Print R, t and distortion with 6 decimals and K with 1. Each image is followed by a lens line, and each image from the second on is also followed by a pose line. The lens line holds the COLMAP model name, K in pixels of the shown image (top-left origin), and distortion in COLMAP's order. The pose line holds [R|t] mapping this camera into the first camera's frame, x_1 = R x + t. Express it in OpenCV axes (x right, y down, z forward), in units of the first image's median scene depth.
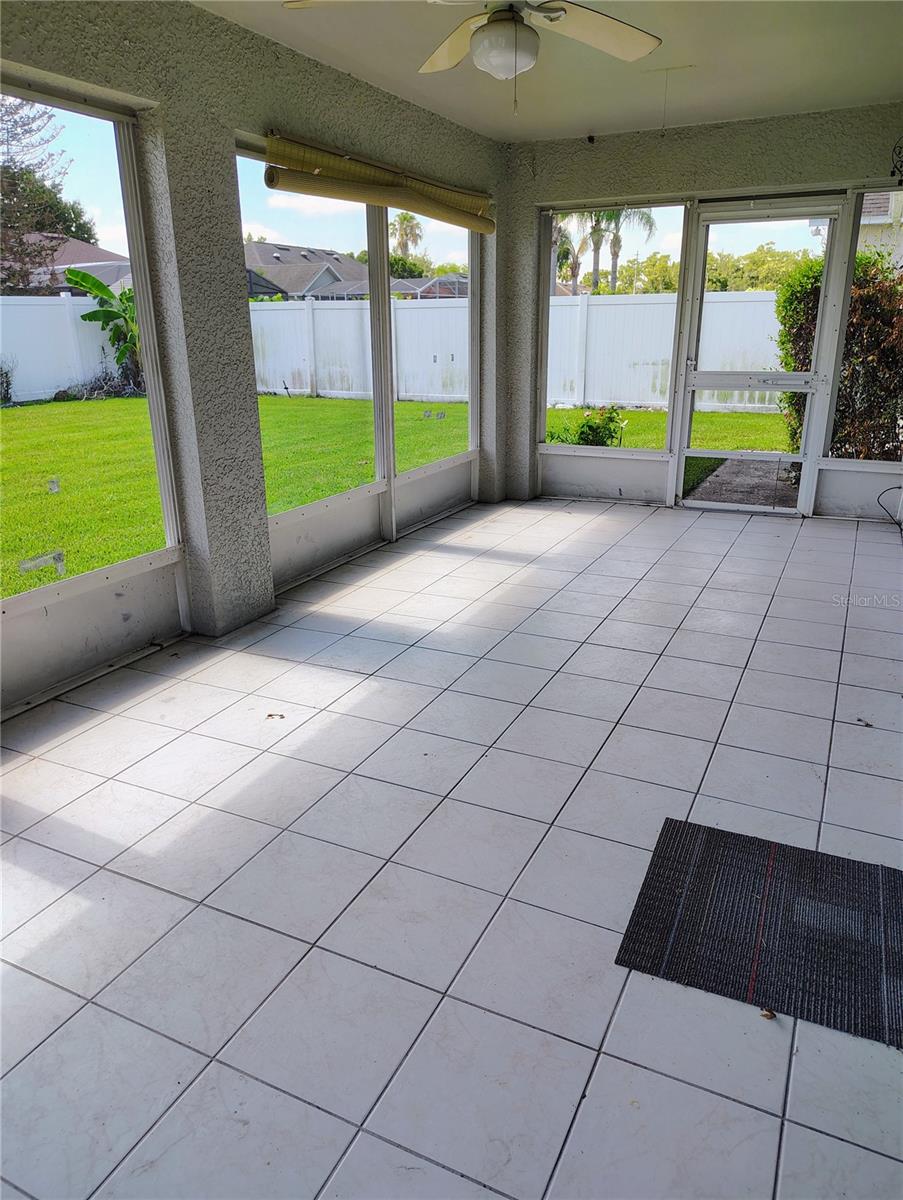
lens RADIAL K [[824.4, 0, 451.5], [0, 824.4, 600.0], [0, 0, 1]] dist [0.000392, -0.000505]
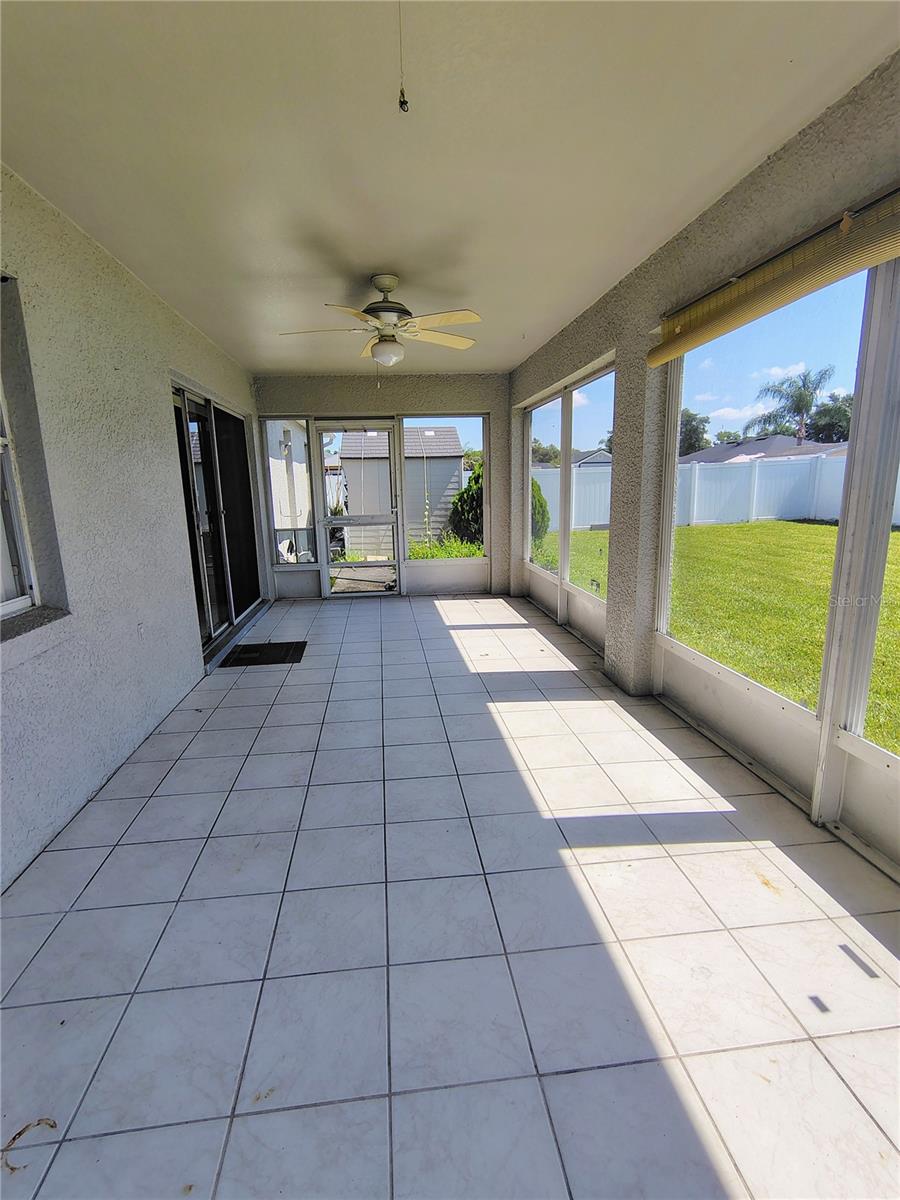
lens RADIAL K [[563.1, 0, 442.4], [0, 563.1, 599.9], [0, 0, 1]] dist [-0.005985, 0.000320]
pose [[-0.845326, 0.127542, -0.518803, 0.505513], [-0.149779, 0.875565, 0.459295, -0.519584], [0.512826, 0.465960, -0.721035, 1.560100]]
